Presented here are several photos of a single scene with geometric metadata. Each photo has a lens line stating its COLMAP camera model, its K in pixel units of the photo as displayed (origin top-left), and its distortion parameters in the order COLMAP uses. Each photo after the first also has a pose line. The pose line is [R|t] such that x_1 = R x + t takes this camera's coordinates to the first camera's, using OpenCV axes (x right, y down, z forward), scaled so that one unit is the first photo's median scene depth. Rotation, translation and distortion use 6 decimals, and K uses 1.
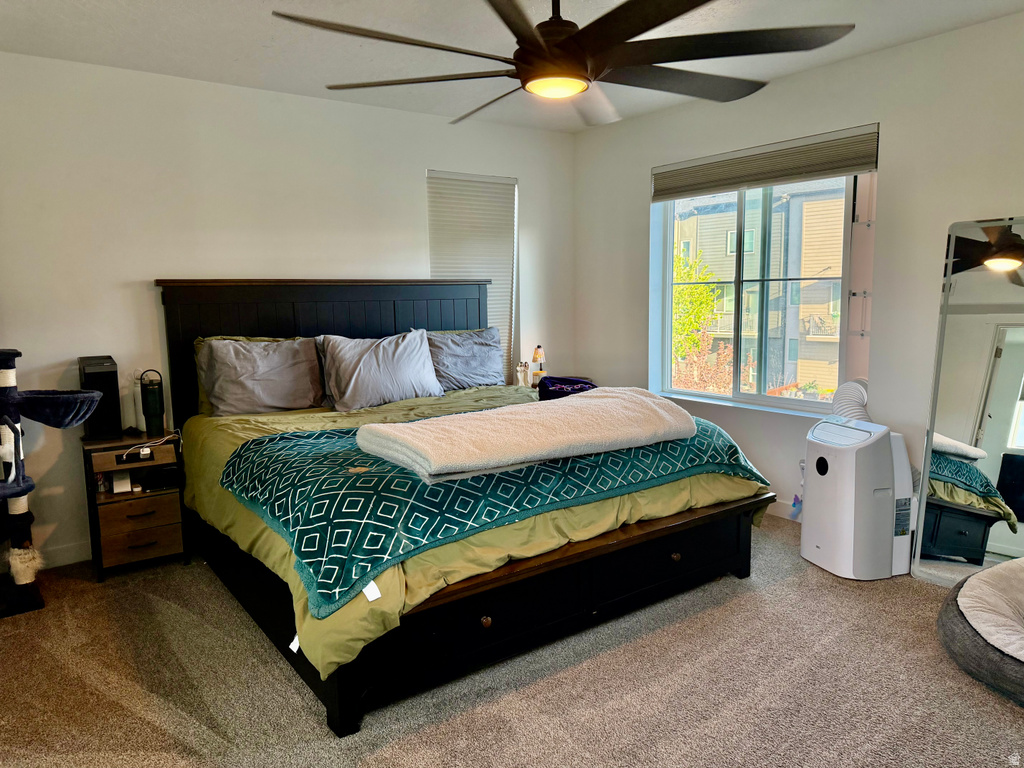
lens RADIAL K [[725.0, 0, 511.6], [0, 725.0, 383.7], [0, 0, 1]] dist [0.052108, -0.066417]
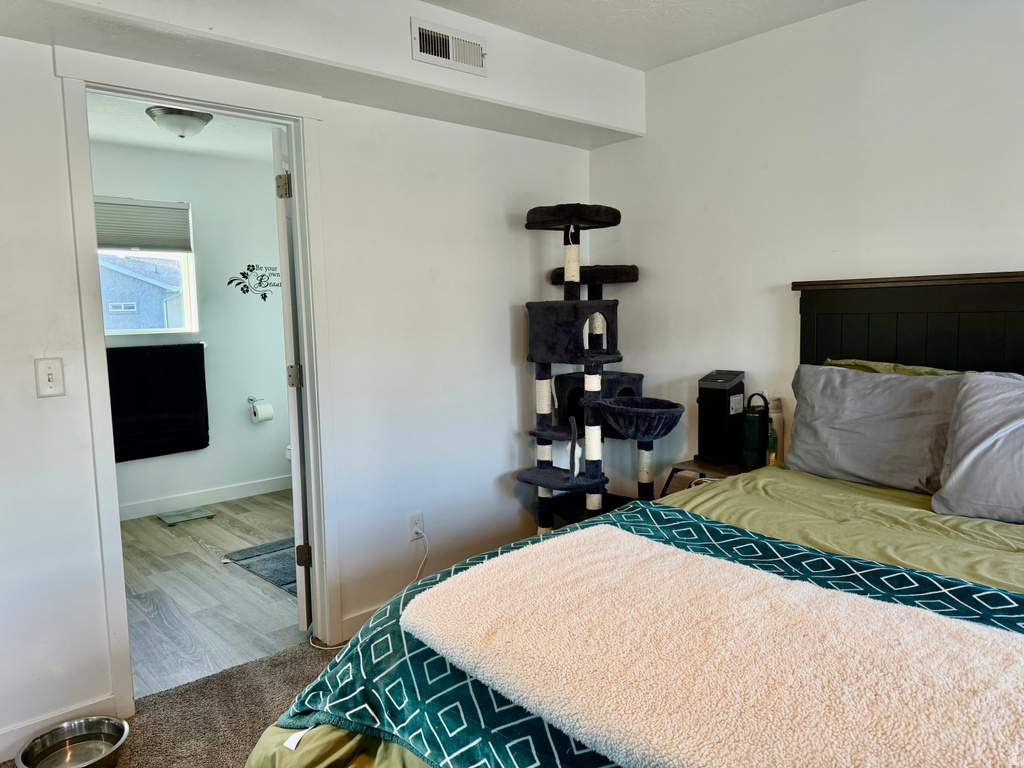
lens RADIAL K [[725.0, 0, 505.2], [0, 725.0, 387.3], [0, 0, 1]] dist [0.052108, -0.066417]
pose [[0.106846, 0.118976, -0.987131, 0.275140], [-0.104646, 0.988646, 0.107832, -0.083165], [0.988753, 0.091778, 0.118083, 0.616610]]
